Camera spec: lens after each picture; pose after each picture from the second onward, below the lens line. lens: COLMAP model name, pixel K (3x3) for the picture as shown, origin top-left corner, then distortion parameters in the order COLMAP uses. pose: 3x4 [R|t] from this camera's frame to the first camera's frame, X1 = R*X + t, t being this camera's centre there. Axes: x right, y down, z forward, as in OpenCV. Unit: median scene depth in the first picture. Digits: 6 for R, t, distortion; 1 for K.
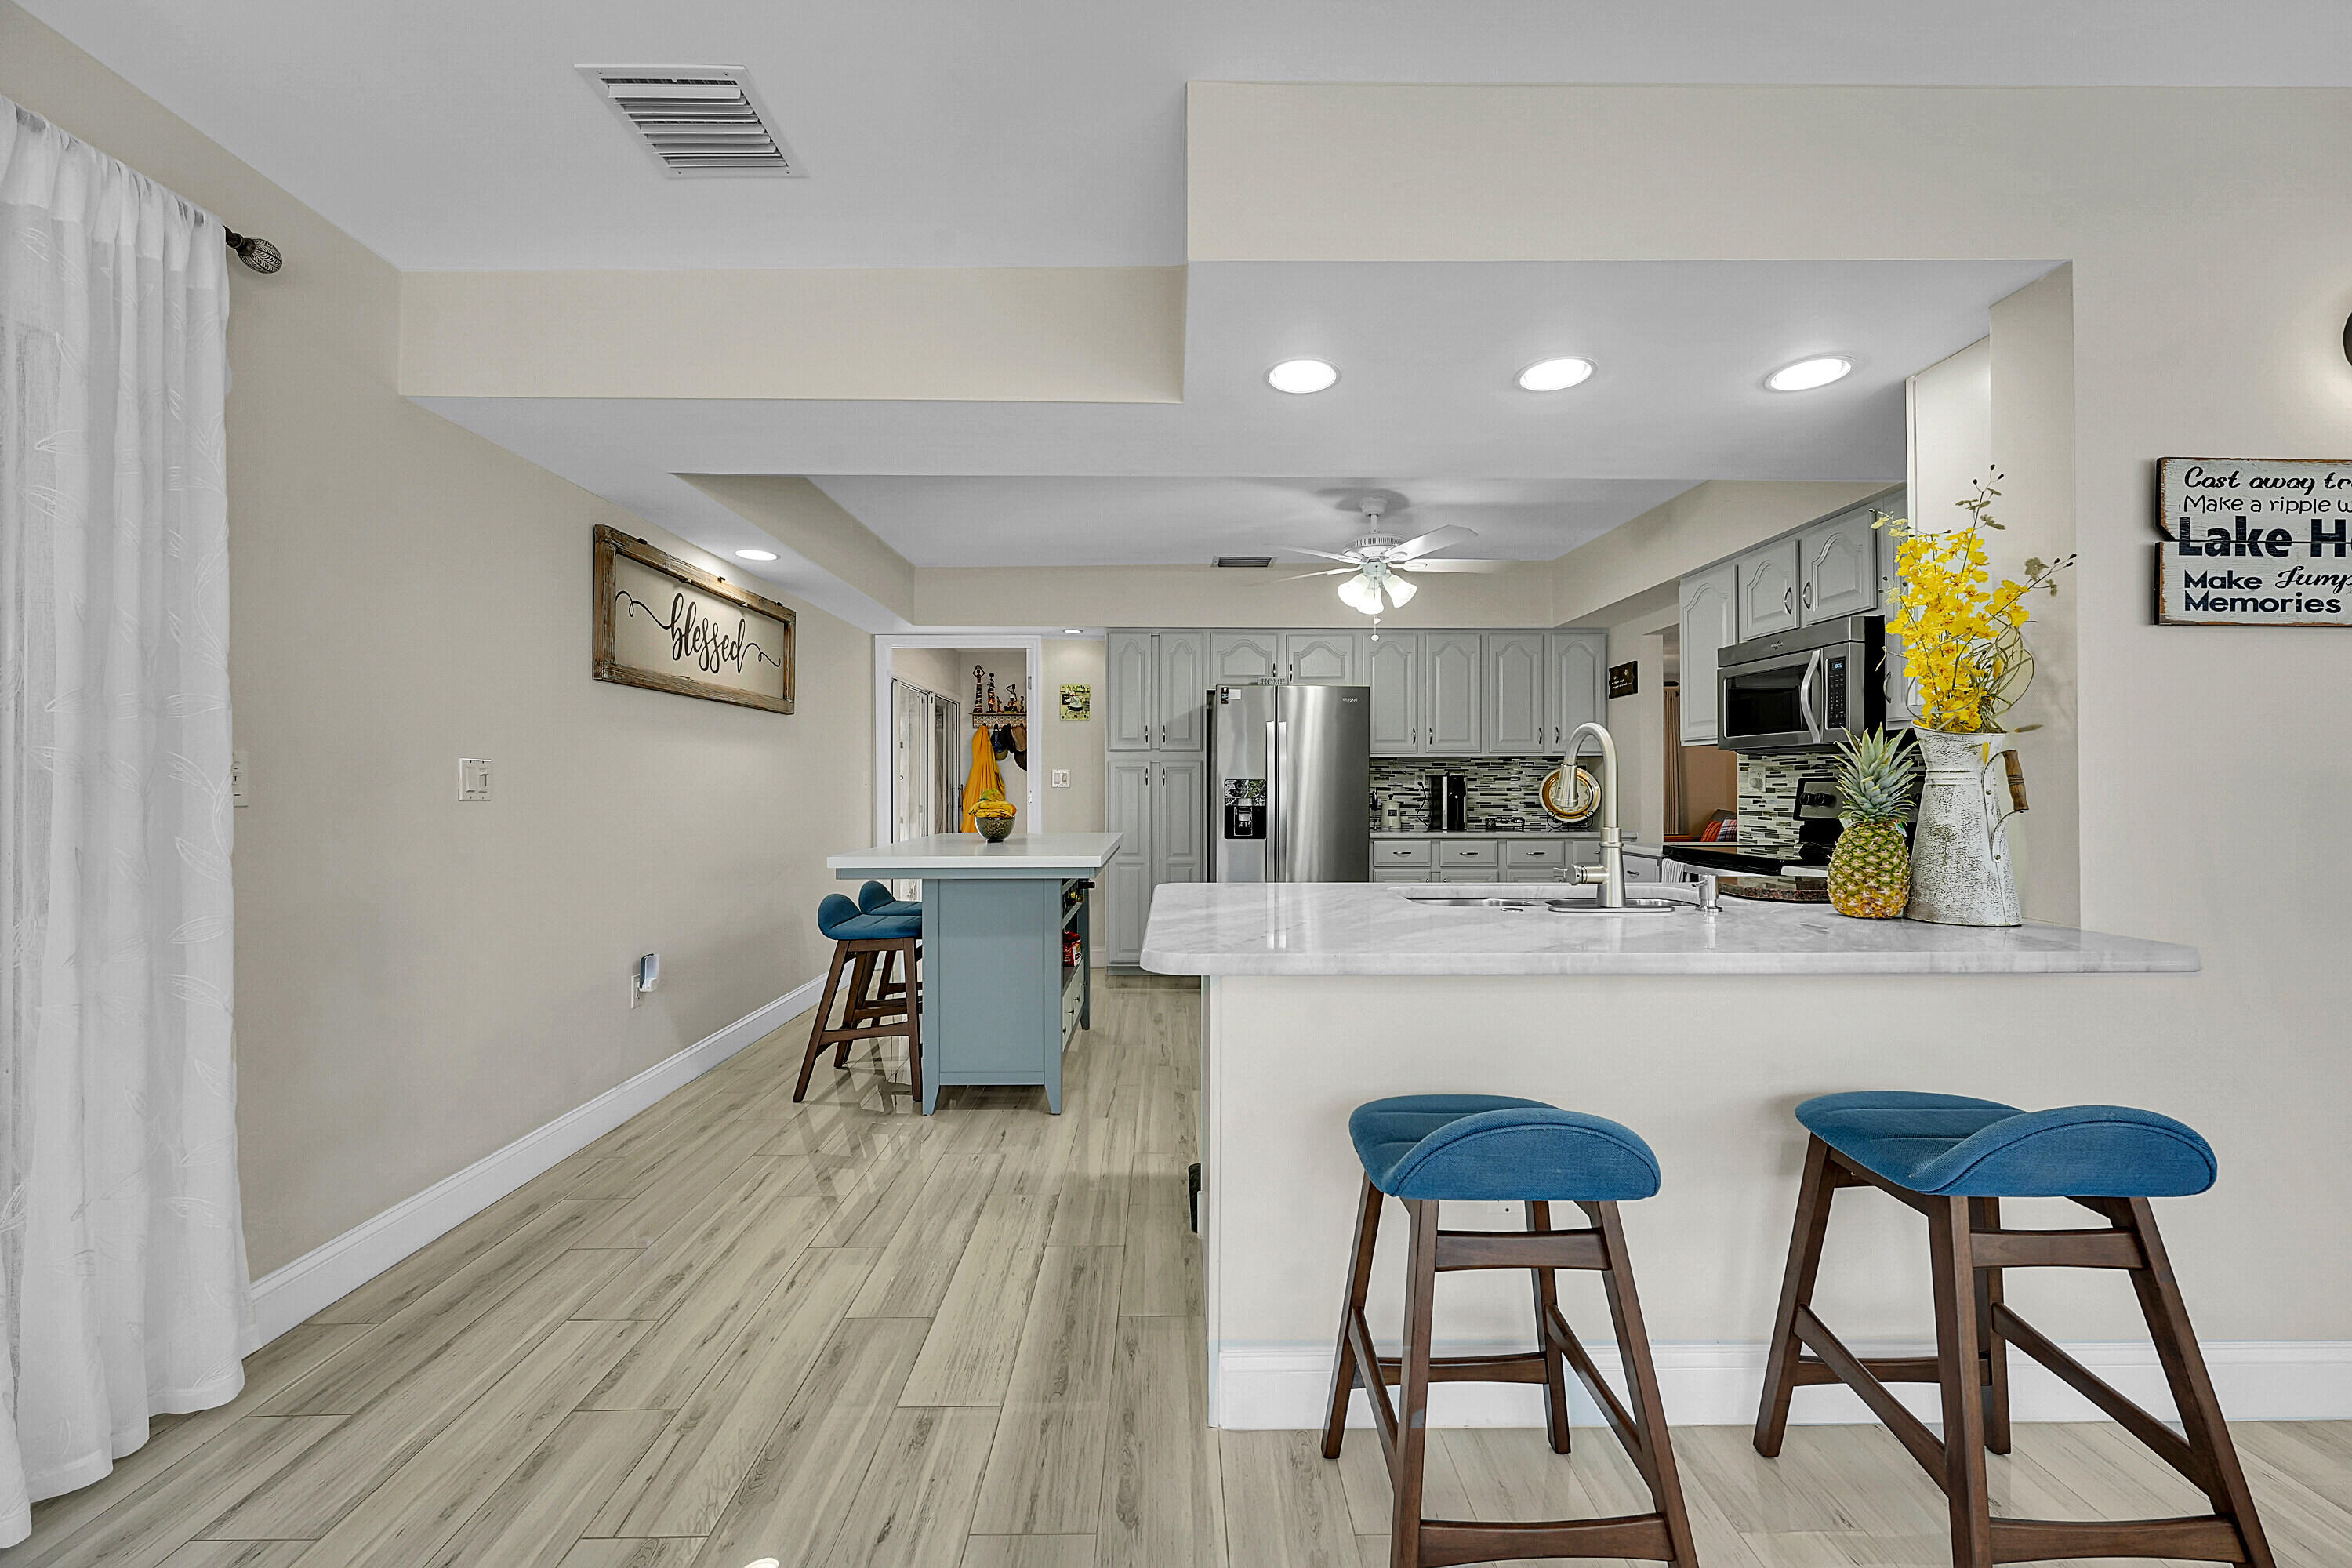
lens RADIAL K [[929.9, 0, 1178.9], [0, 929.9, 784.3], [0, 0, 1]] dist [0.000439, -0.000200]
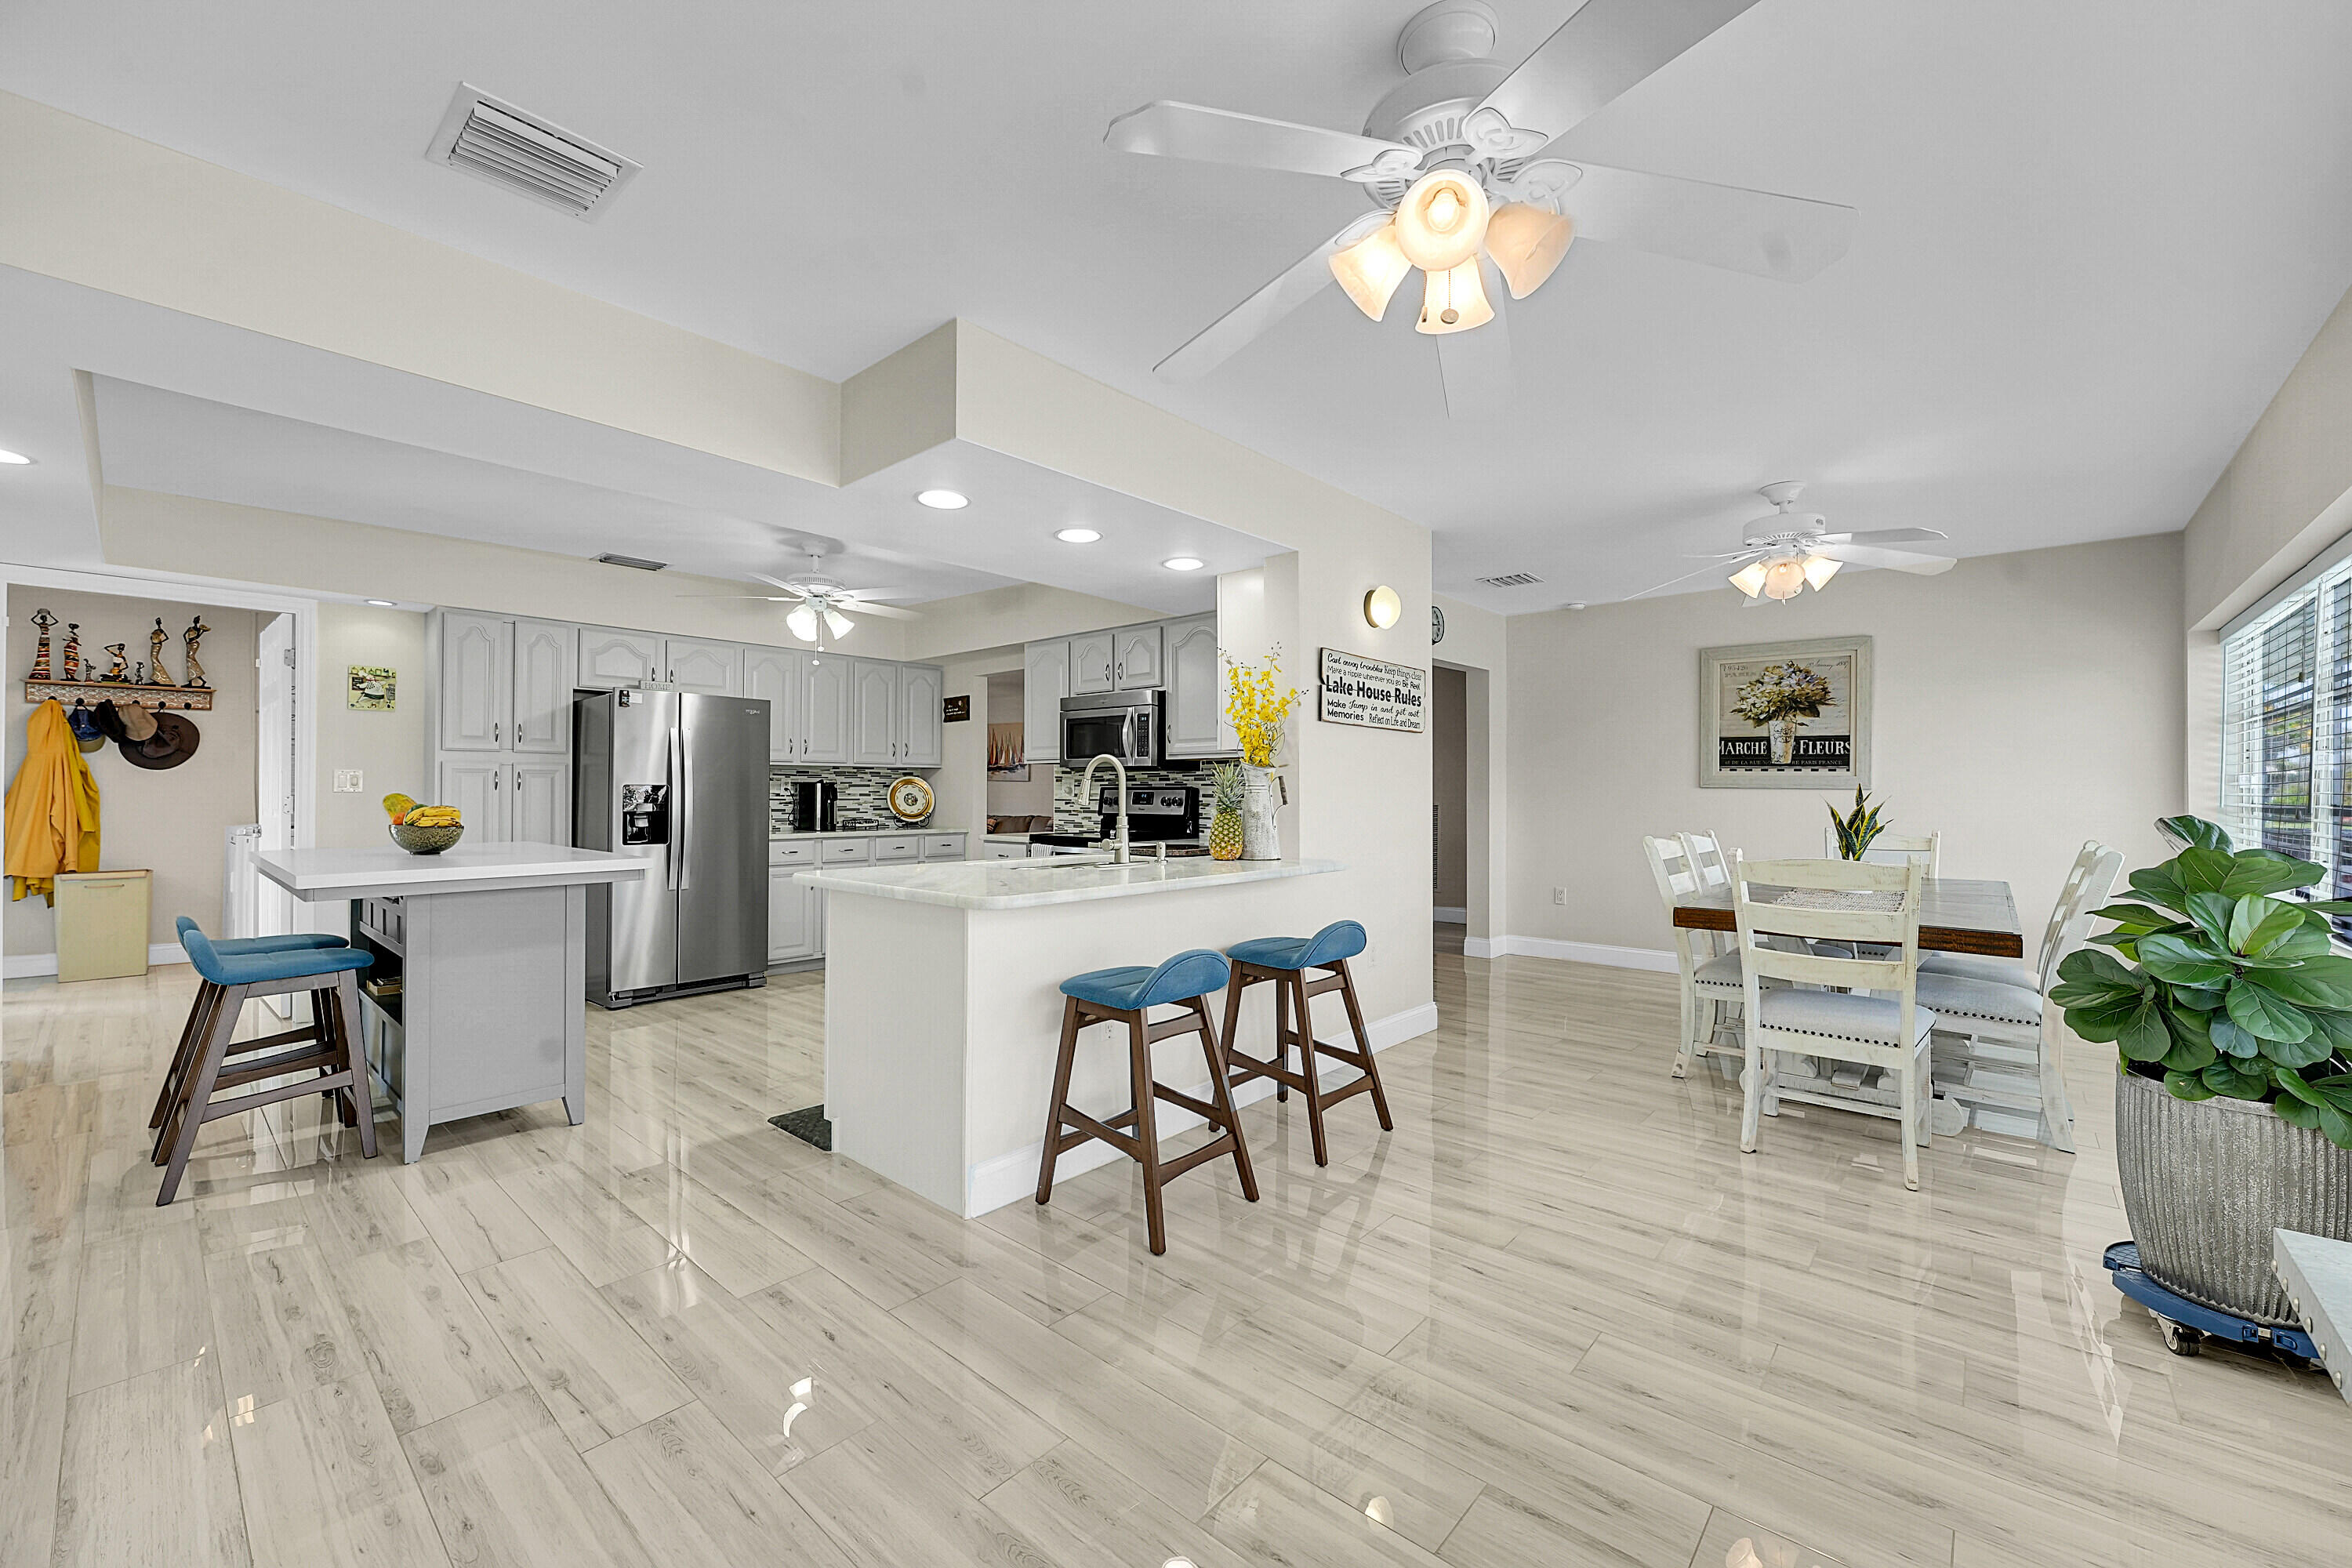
lens RADIAL K [[929.9, 0, 1178.9], [0, 929.9, 784.3], [0, 0, 1]] dist [0.000439, -0.000200]
pose [[0.671080, 0.008395, 0.741338, -0.442618], [-0.003549, 0.999961, -0.008111, 0.000573], [-0.741377, 0.002812, 0.671083, -0.134768]]
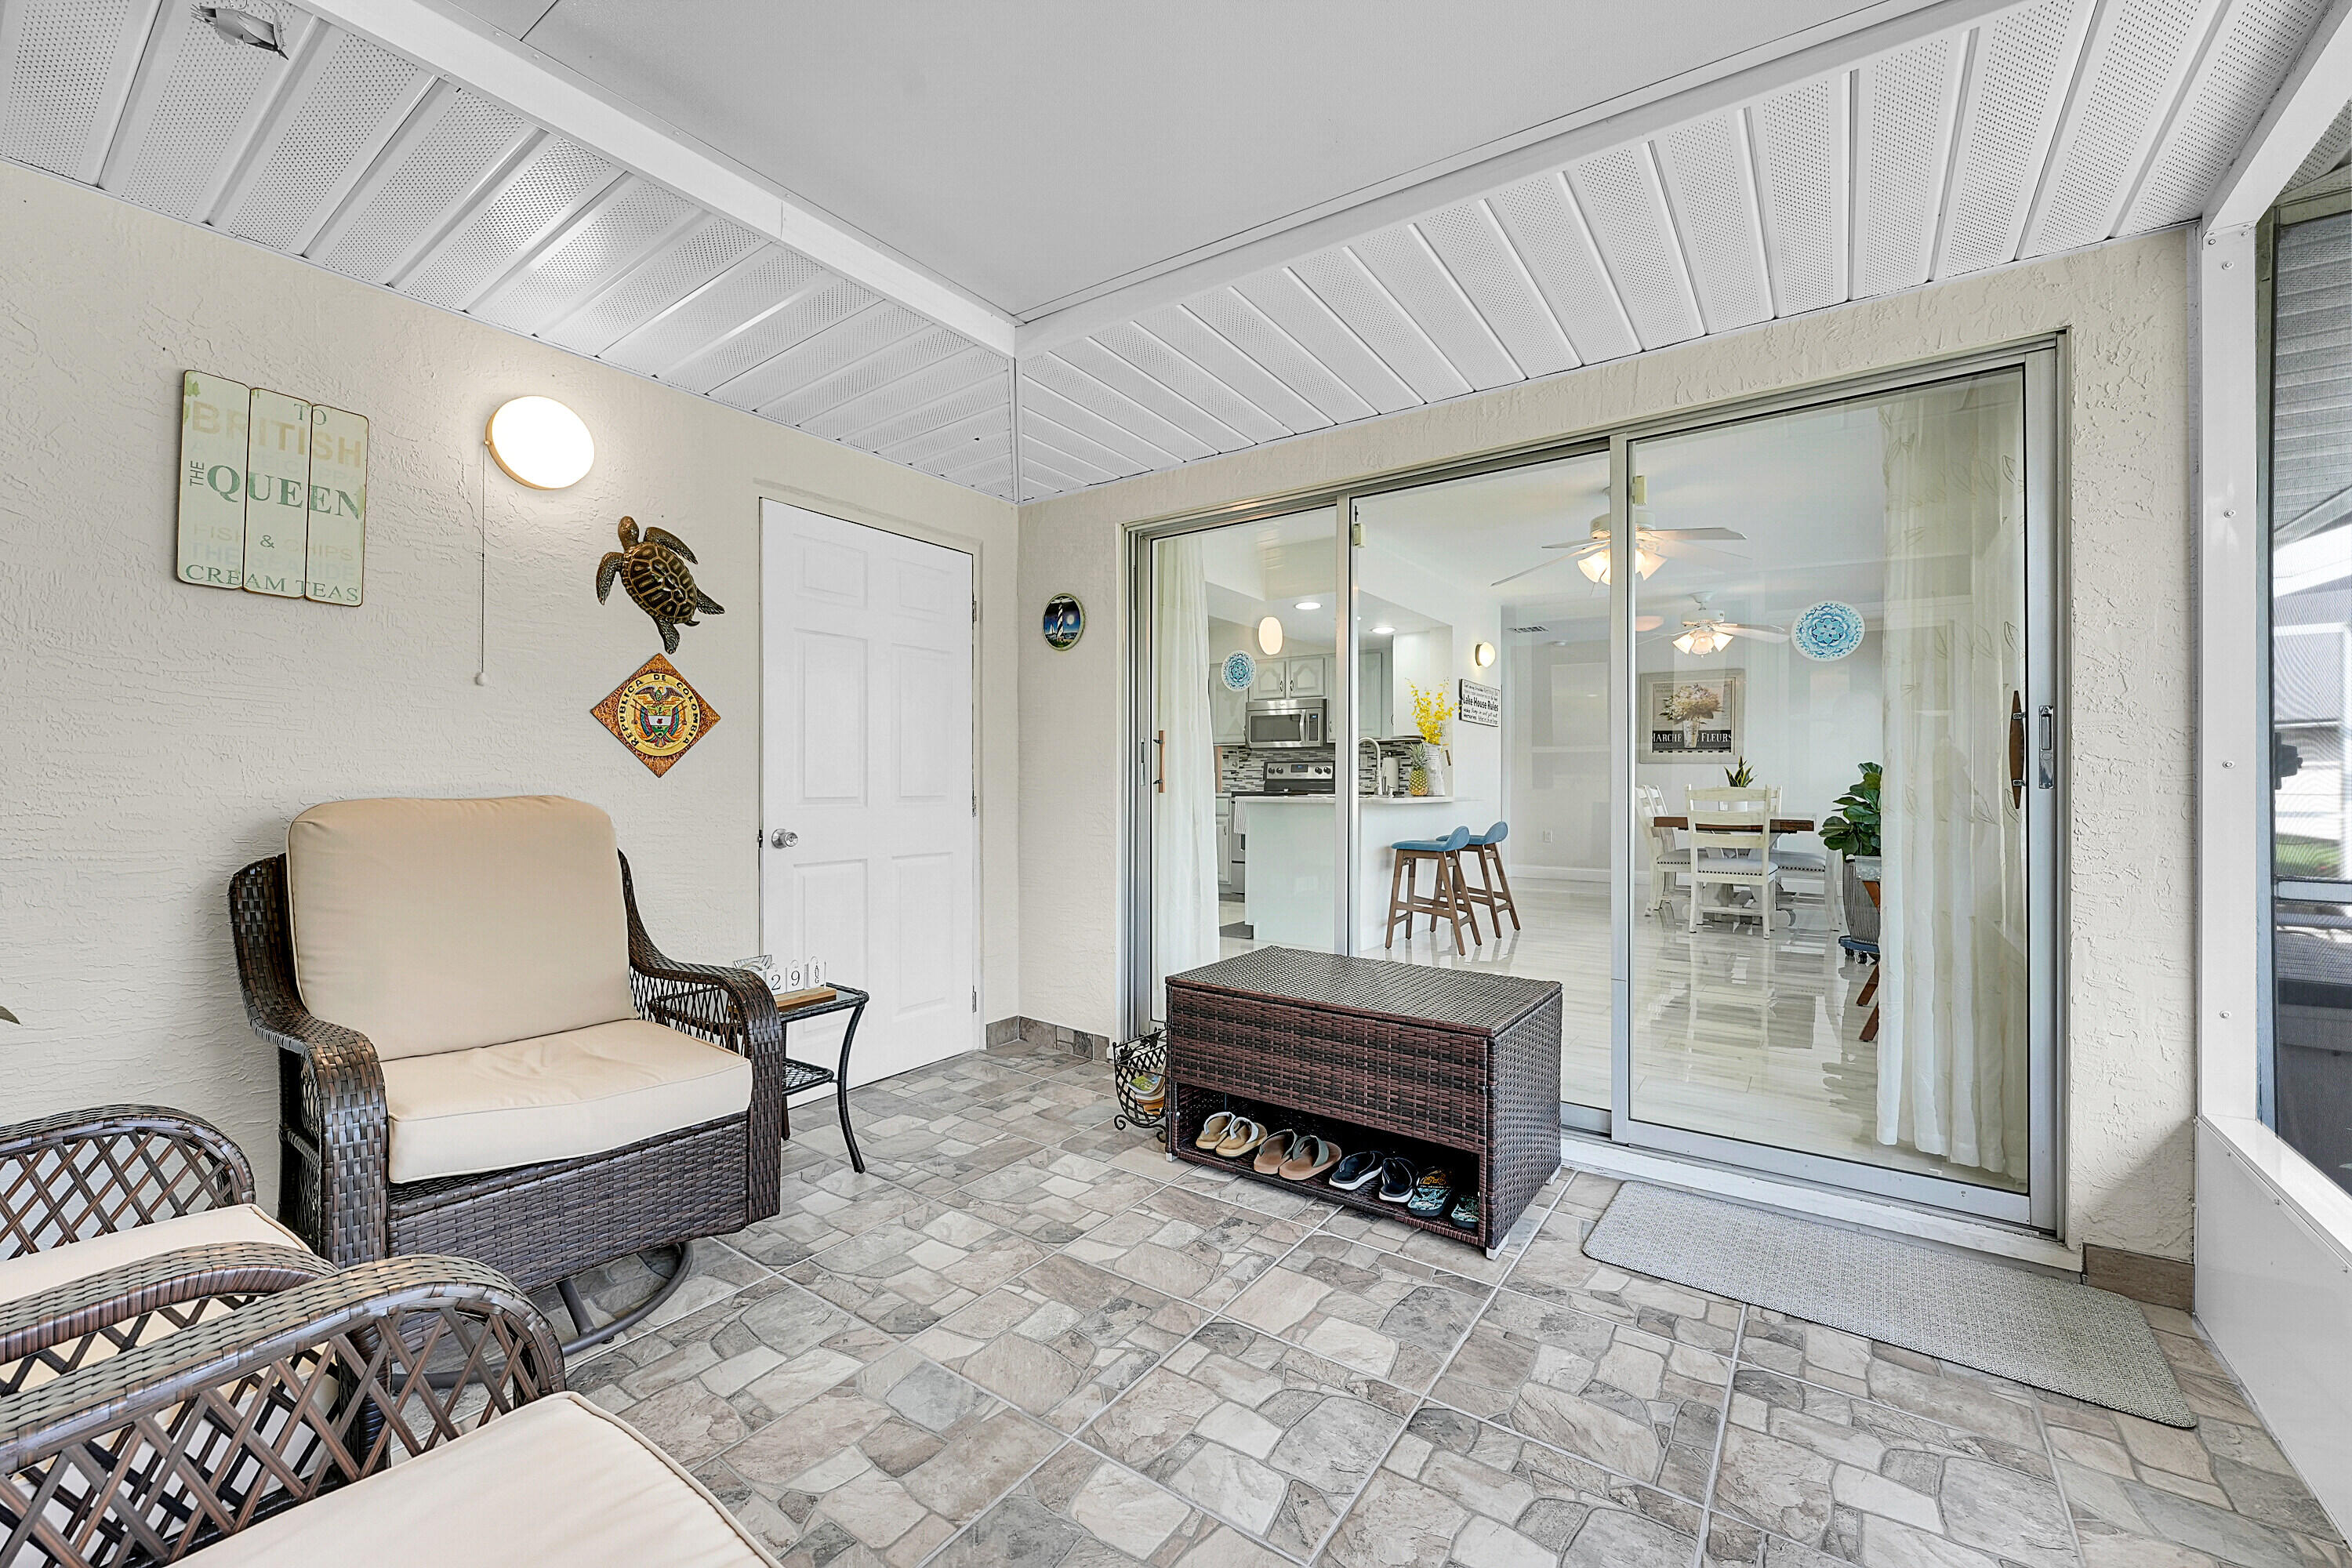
lens RADIAL K [[929.9, 0, 1178.9], [0, 929.9, 784.3], [0, 0, 1]] dist [0.000439, -0.000200]
pose [[0.589018, 0.002386, 0.808116, -1.533810], [-0.003639, 0.999993, -0.000301, 0.059199], [-0.808111, -0.002763, 0.589023, -0.203277]]
